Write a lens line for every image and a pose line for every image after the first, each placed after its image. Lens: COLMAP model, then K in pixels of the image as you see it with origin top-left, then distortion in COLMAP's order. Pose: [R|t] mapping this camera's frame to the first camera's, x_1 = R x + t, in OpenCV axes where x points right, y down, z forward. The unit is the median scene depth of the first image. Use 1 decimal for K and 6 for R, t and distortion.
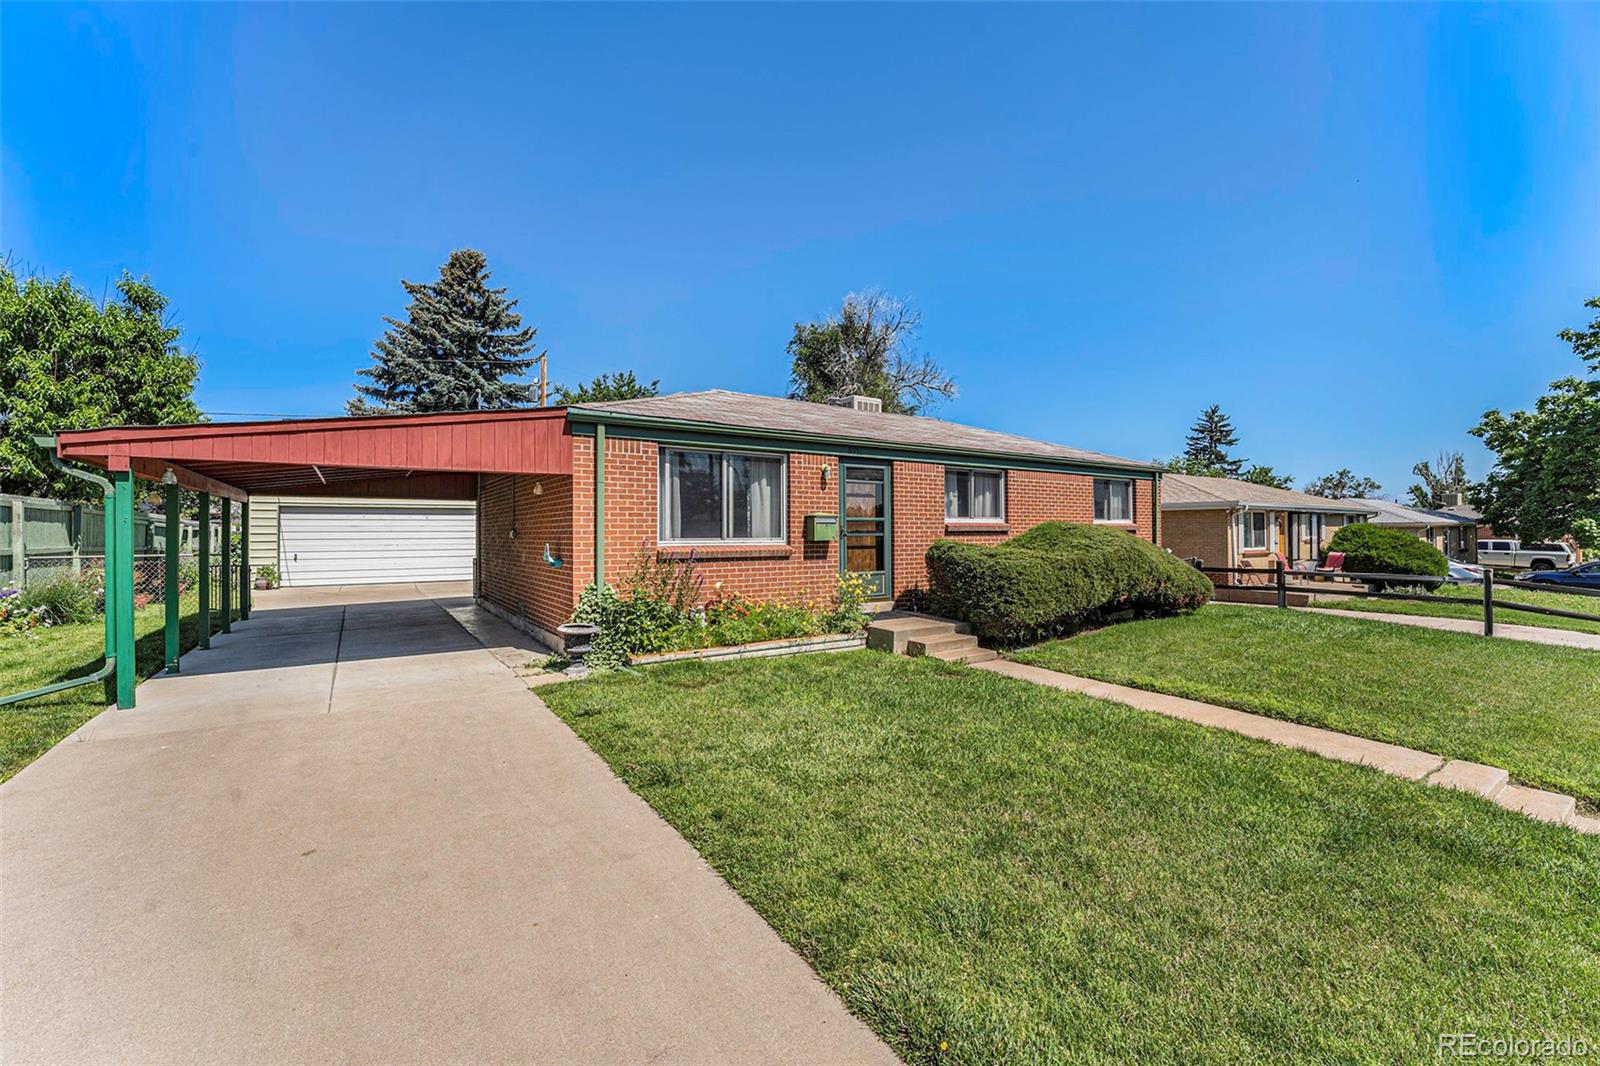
lens RADIAL K [[661.3, 0, 795.9], [0, 661.3, 522.3], [0, 0, 1]] dist [-0.008776, -0.000123]
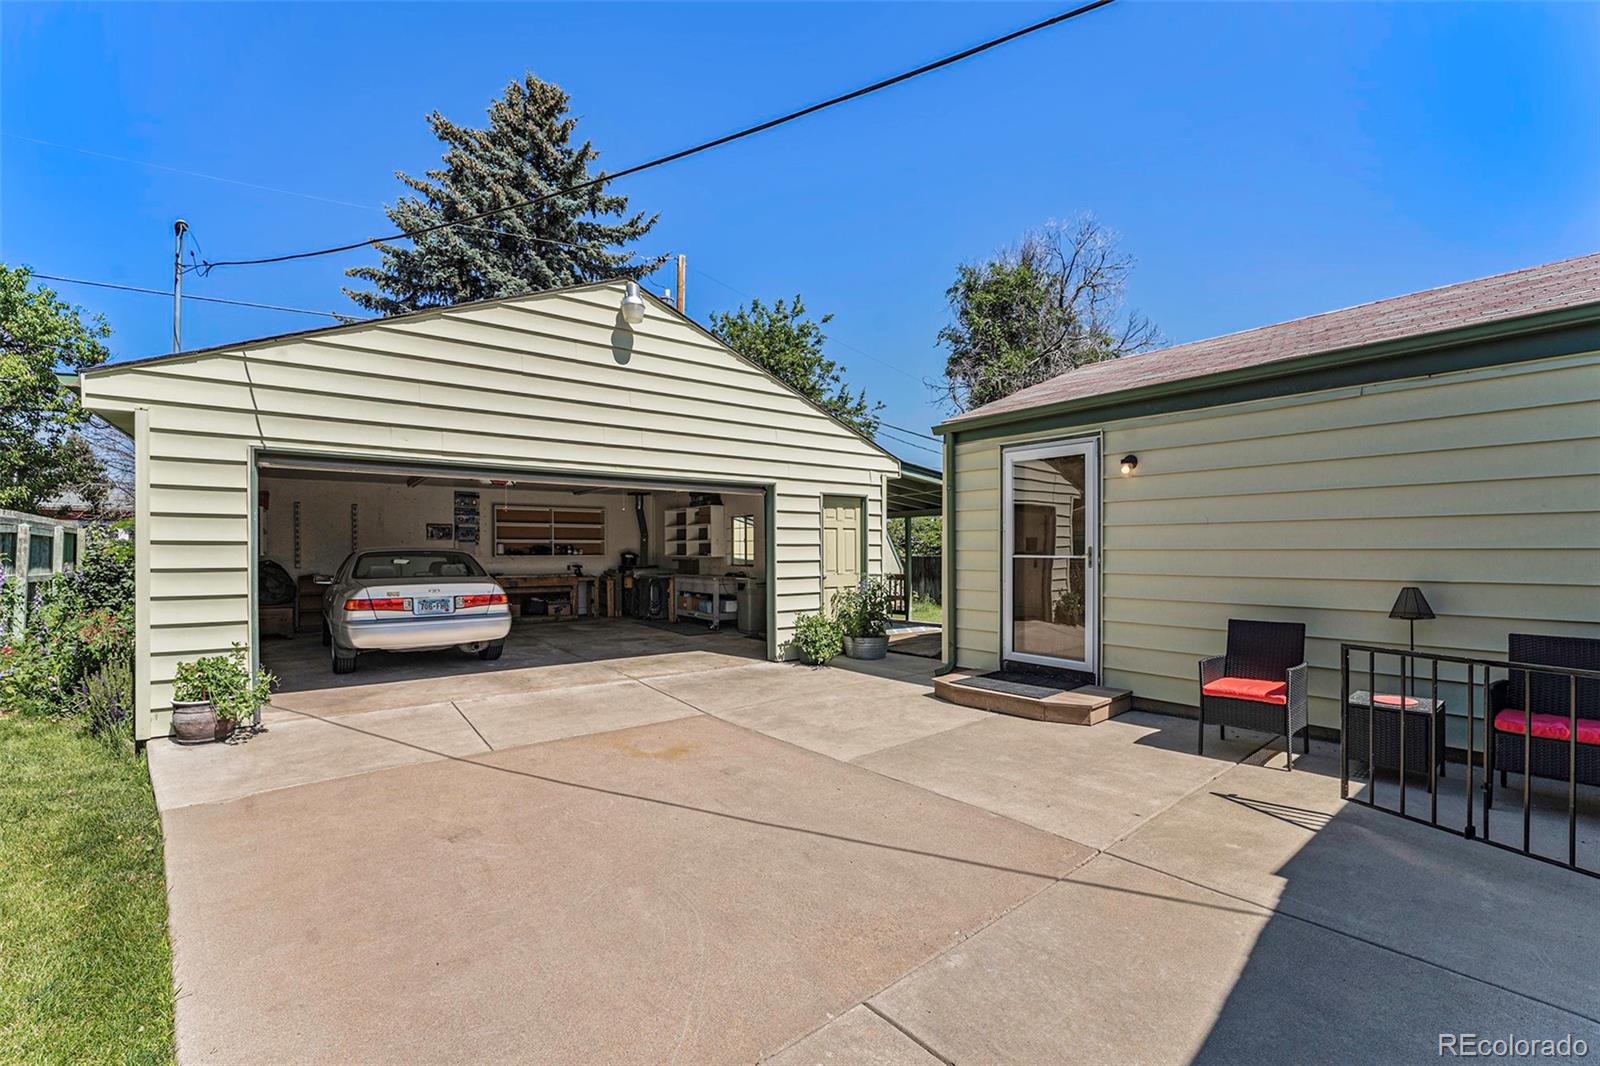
lens RADIAL K [[661.3, 0, 803.5], [0, 661.3, 544.9], [0, 0, 1]] dist [-0.008776, -0.000123]
pose [[0.995767, 0.003662, 0.091844, -0.841497], [-0.004123, 0.999980, 0.004833, 0.026599], [-0.091824, -0.005191, 0.995762, 1.012785]]
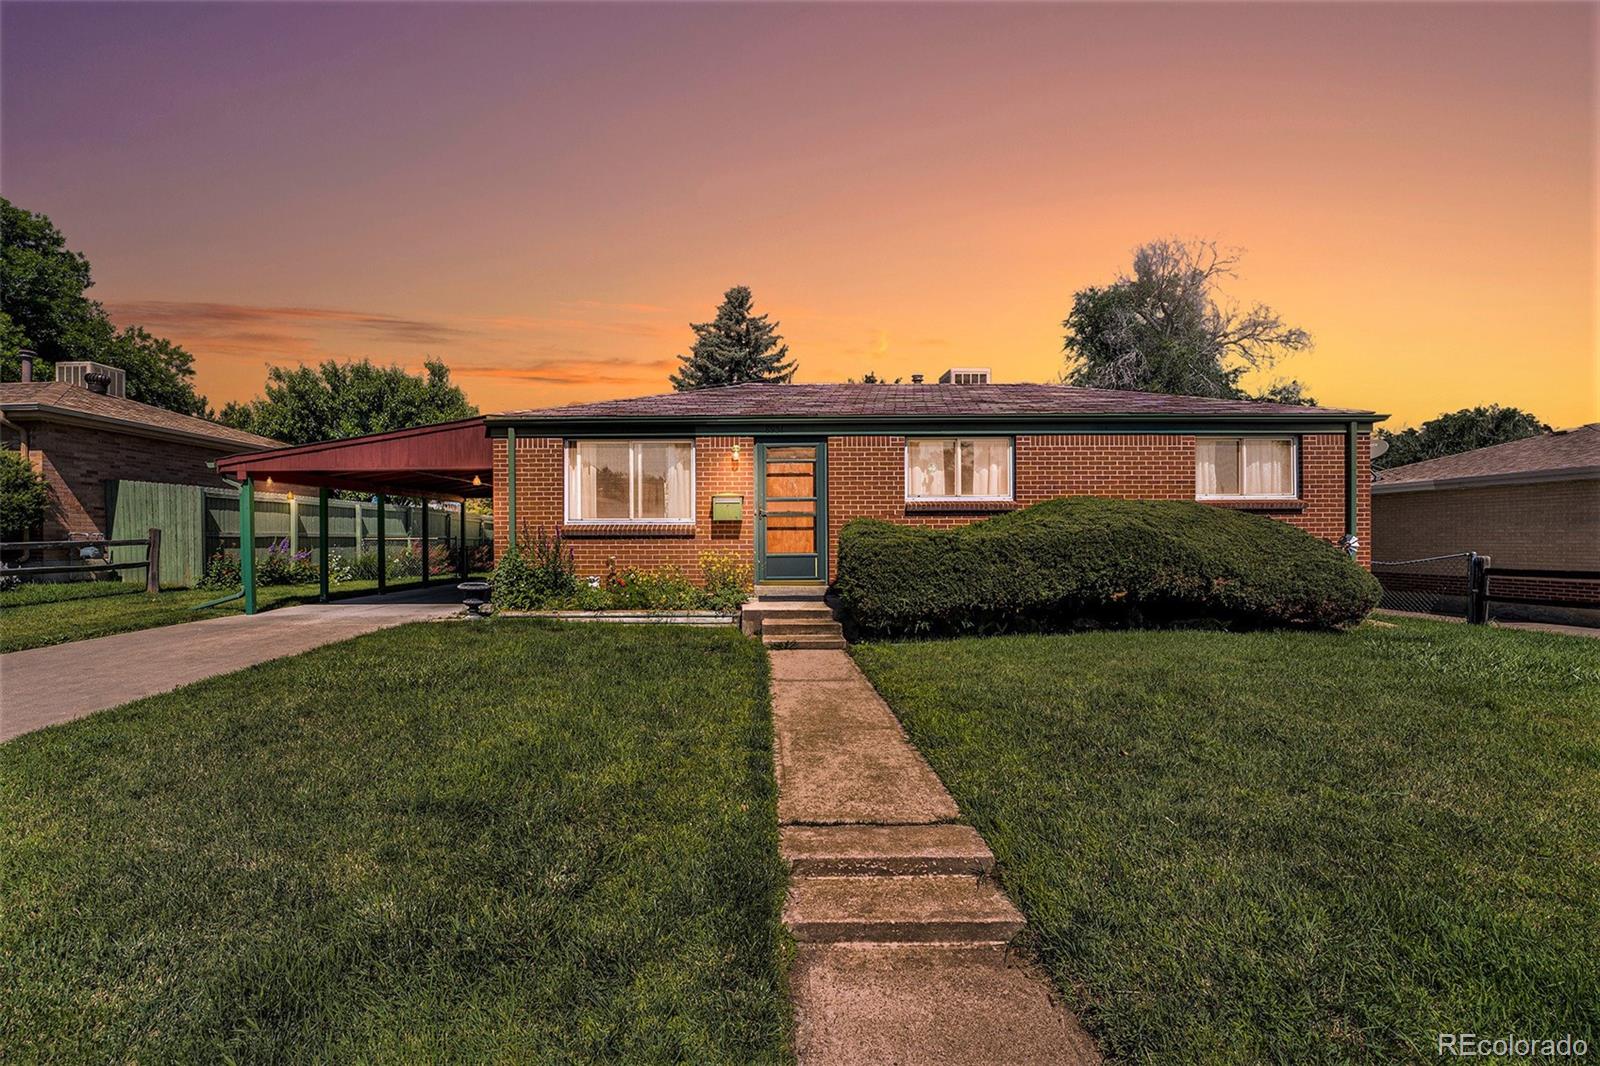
lens RADIAL K [[661.3, 0, 795.8], [0, 661.3, 545.6], [0, 0, 1]] dist [-0.008776, -0.000123]
pose [[0.836609, 0.005290, -0.547776, 0.609841], [0.012079, 0.999532, 0.028102, 0.034399], [0.547668, -0.030127, 0.836153, 0.179669]]
